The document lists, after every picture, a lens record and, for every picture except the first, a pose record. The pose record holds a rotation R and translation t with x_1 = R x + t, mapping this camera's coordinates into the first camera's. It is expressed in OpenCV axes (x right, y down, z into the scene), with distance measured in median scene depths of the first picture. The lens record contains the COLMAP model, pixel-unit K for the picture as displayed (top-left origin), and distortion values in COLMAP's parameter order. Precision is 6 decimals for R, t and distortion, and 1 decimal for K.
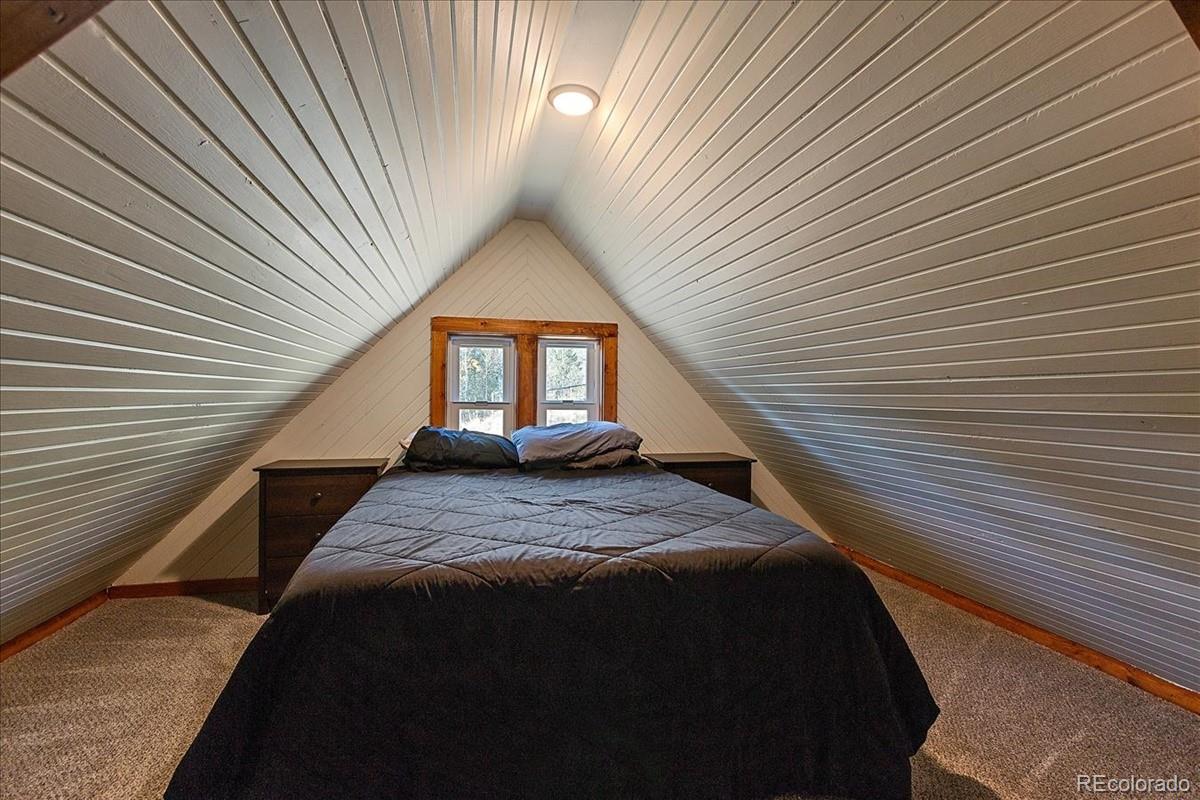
lens RADIAL K [[547.3, 0, 596.3], [0, 547.3, 393.9], [0, 0, 1]] dist [0.005935, -0.000747]
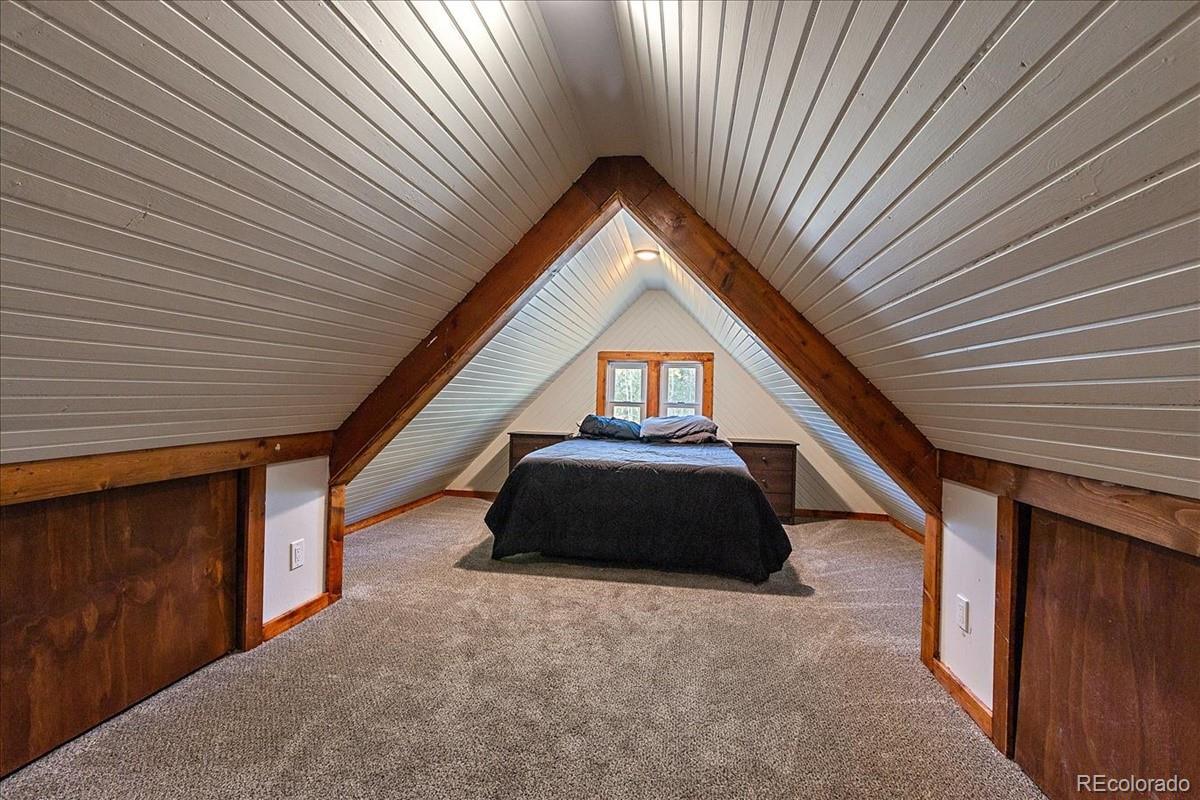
lens RADIAL K [[547.3, 0, 600.4], [0, 547.3, 400.0], [0, 0, 1]] dist [0.005935, -0.000747]
pose [[0.933645, 0.017689, -0.357762, 0.315503], [-0.015081, 0.999835, 0.010078, -0.006497], [0.357881, -0.004014, 0.933758, -0.584244]]
